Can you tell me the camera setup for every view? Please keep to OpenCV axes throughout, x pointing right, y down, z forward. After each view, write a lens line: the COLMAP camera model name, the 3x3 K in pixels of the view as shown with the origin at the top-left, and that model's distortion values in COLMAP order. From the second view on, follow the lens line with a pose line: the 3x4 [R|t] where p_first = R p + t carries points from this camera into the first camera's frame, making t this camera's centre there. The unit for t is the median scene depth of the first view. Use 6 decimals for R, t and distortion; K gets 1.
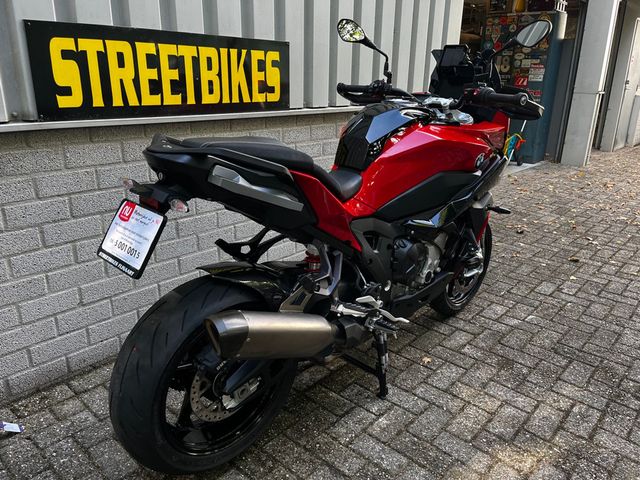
lens RADIAL K [[488.8, 0, 331.4], [0, 488.8, 242.3], [0, 0, 1]] dist [0.059655, -0.088344]
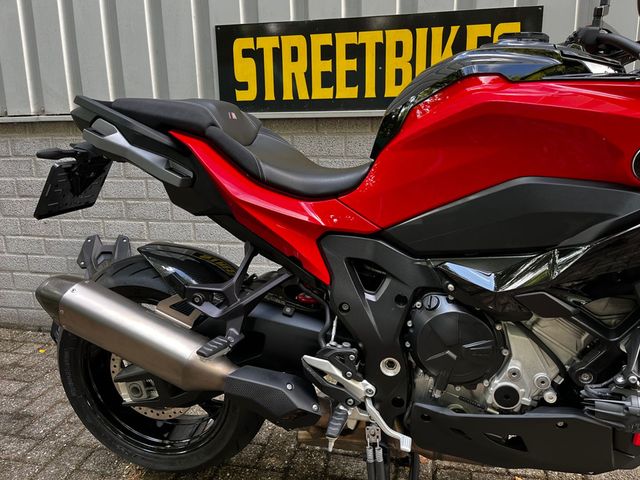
lens RADIAL K [[488.8, 0, 327.7], [0, 488.8, 240.6], [0, 0, 1]] dist [0.059655, -0.088344]
pose [[0.492243, 0.163679, -0.854930, 0.505342], [-0.257830, 0.965504, 0.036398, -0.050380], [0.831397, 0.202510, 0.517464, 0.576922]]
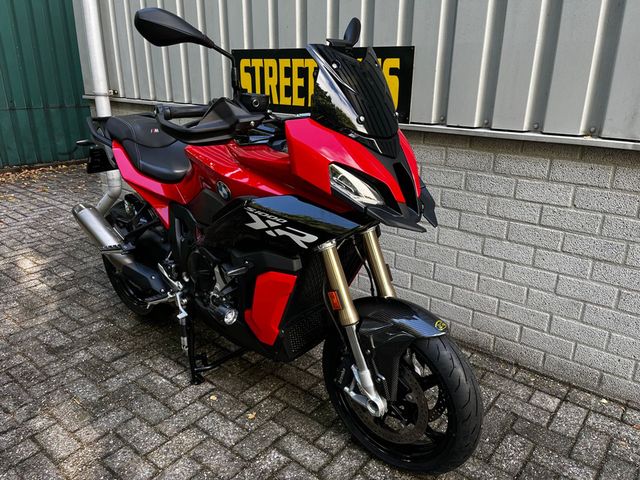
lens RADIAL K [[488.8, 0, 323.1], [0, 488.8, 244.3], [0, 0, 1]] dist [0.059655, -0.088344]
pose [[0.035316, 0.314044, -0.948751, 1.049508], [-0.334302, 0.898366, 0.284922, -0.356509], [0.941804, 0.307107, 0.136712, 1.041451]]
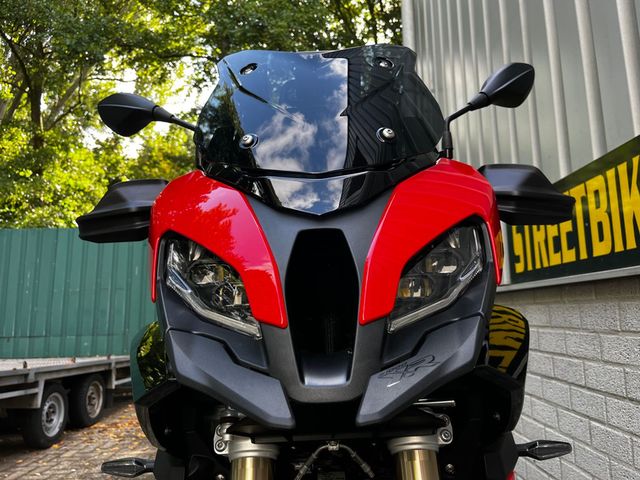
lens RADIAL K [[488.8, 0, 325.5], [0, 488.8, 246.9], [0, 0, 1]] dist [0.059655, -0.088344]
pose [[-0.745331, -0.093023, -0.660173, 0.516529], [-0.204154, 0.974495, 0.093175, -0.310633], [0.634667, 0.204222, -0.745312, 1.396676]]
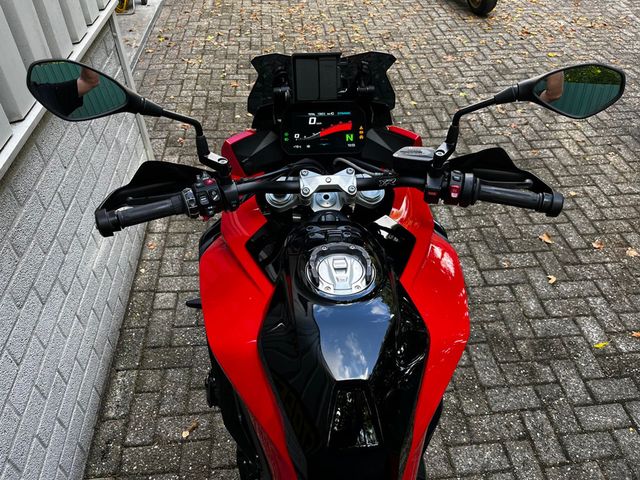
lens RADIAL K [[488.8, 0, 323.0], [0, 488.8, 236.9], [0, 0, 1]] dist [0.059655, -0.088344]
pose [[0.682082, -0.502391, 0.531383, -0.088774], [0.255316, 0.844528, 0.470729, -0.502796], [-0.685258, -0.185405, 0.704306, 0.674350]]
